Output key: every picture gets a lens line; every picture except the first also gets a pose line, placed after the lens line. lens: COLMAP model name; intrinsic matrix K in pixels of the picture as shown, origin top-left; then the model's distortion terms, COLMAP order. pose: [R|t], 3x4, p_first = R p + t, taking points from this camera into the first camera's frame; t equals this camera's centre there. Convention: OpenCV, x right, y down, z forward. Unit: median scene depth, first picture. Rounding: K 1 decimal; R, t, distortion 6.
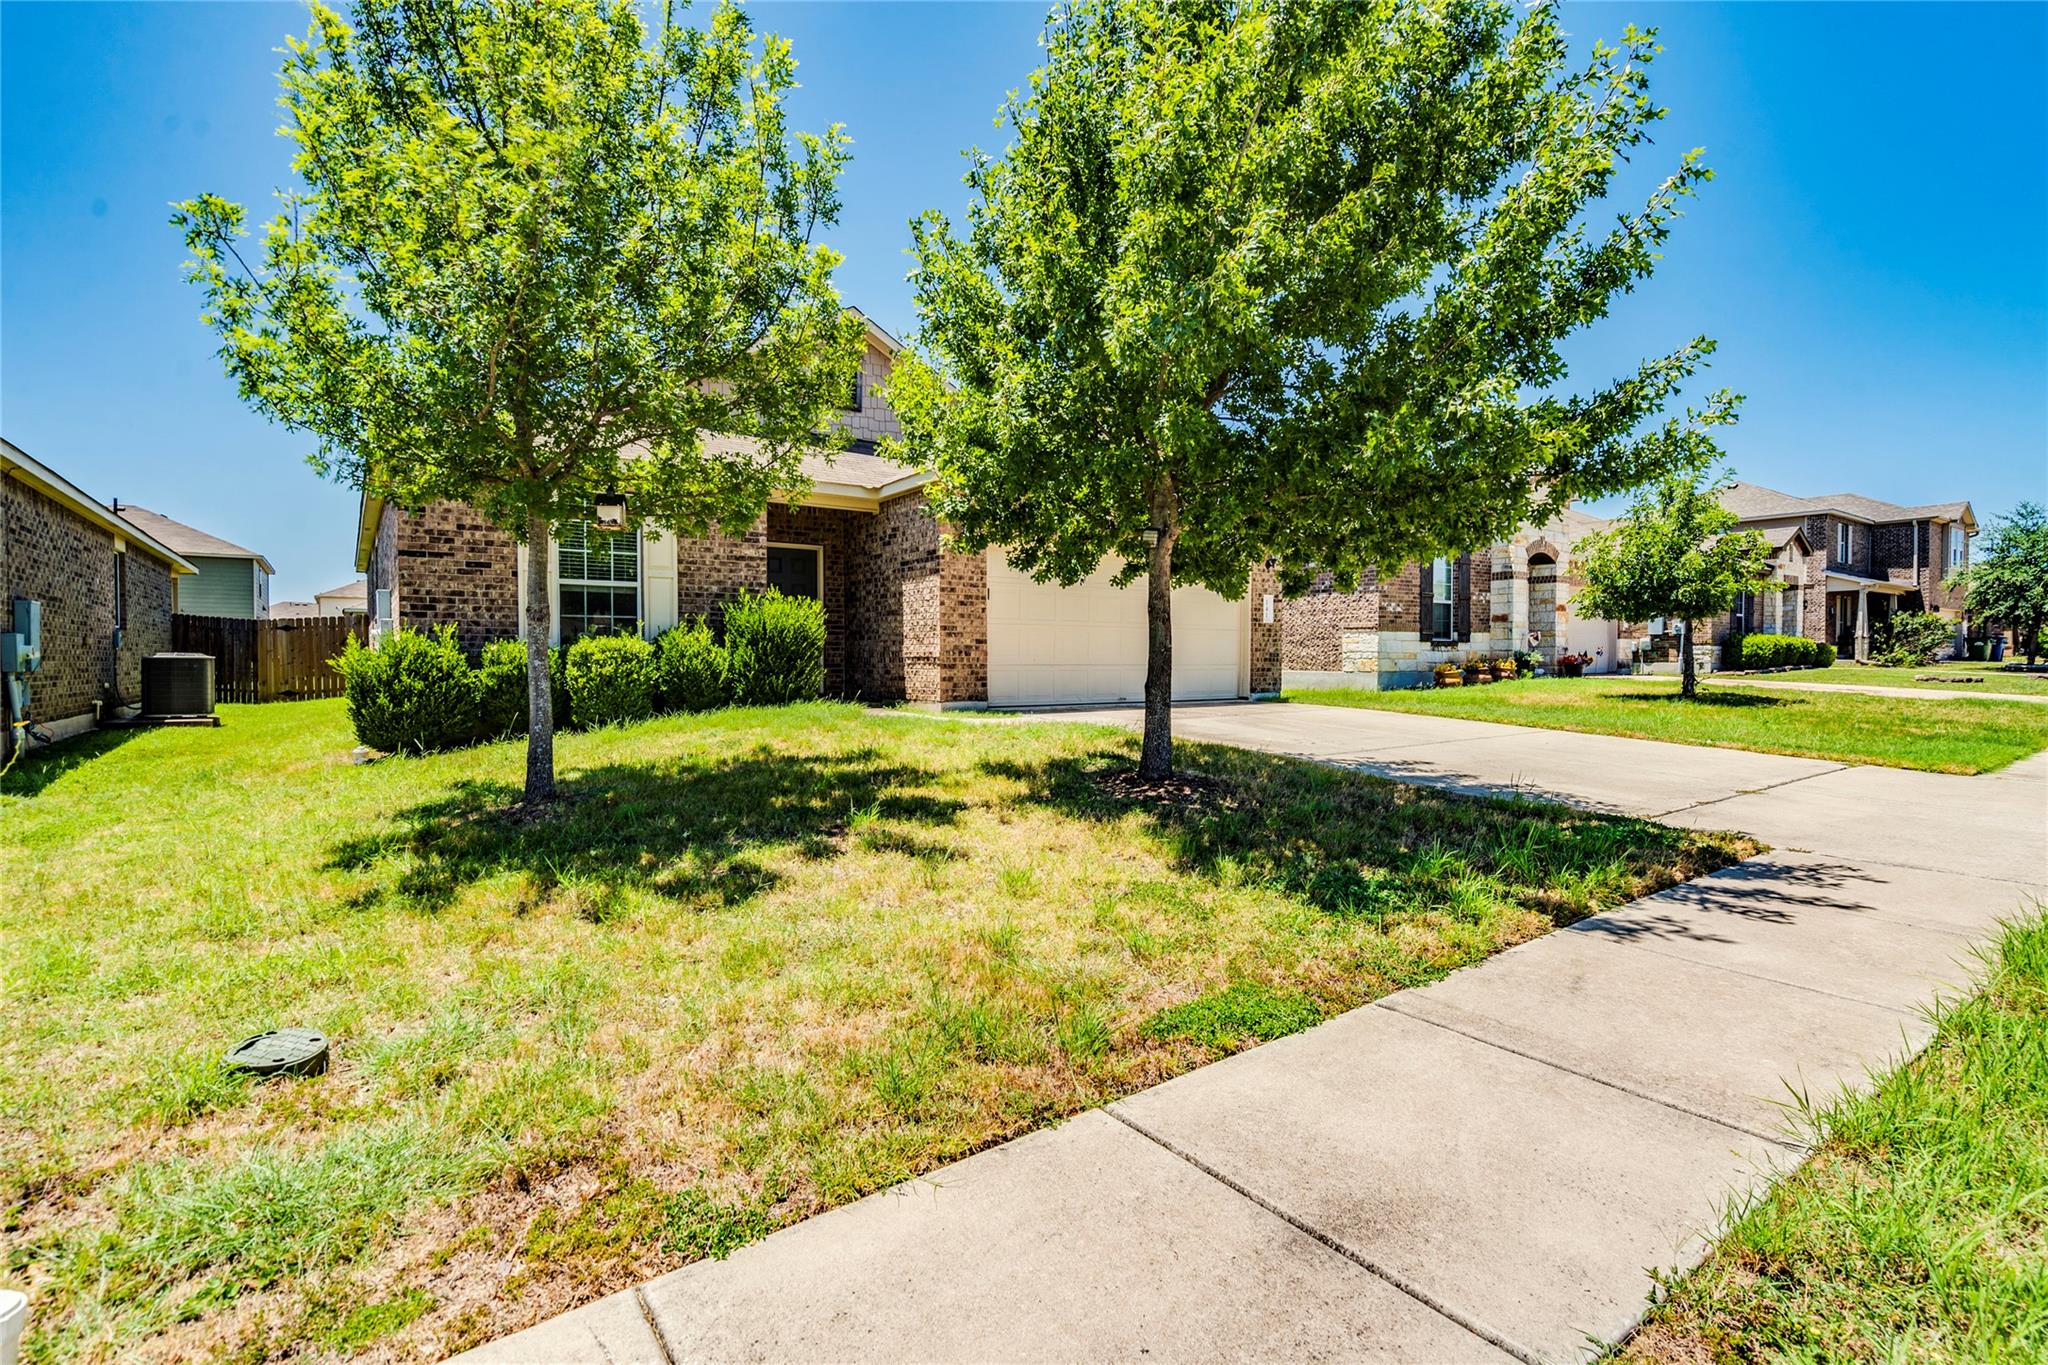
lens RADIAL K [[969.8, 0, 1027.3], [0, 969.8, 697.2], [0, 0, 1]] dist [0.001309, 0.000624]
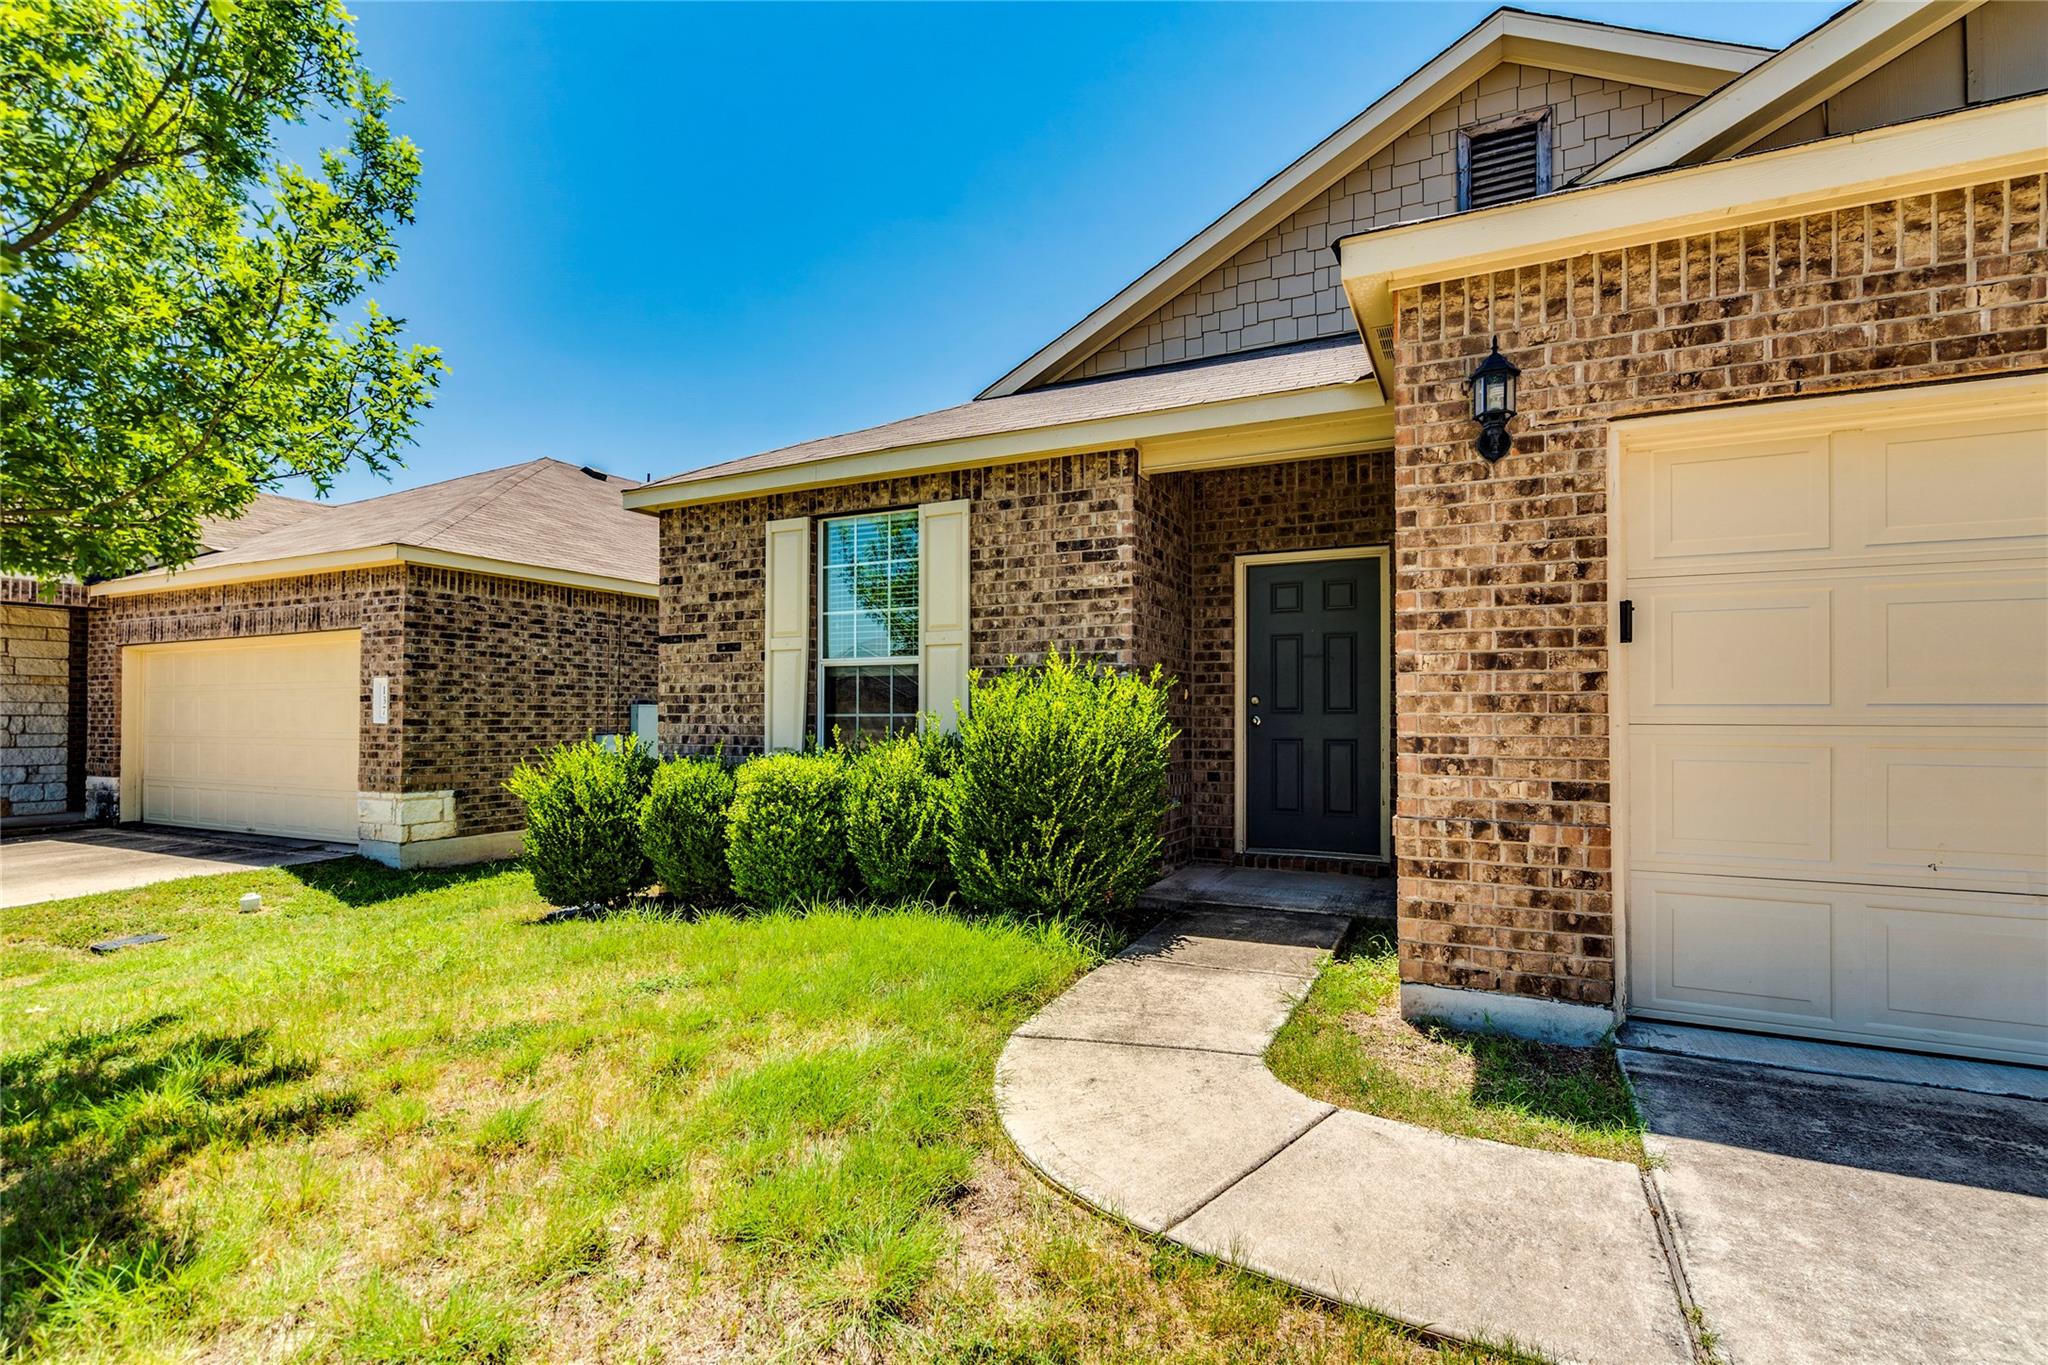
lens RADIAL K [[957.6, 0, 993.6], [0, 957.6, 704.1], [0, 0, 1]] dist [-0.001352, 0.001863]
pose [[0.460684, -0.010331, -0.887504, 0.143428], [-0.037381, 0.998819, -0.031031, -0.080033], [0.886777, 0.047471, 0.459754, 0.846941]]
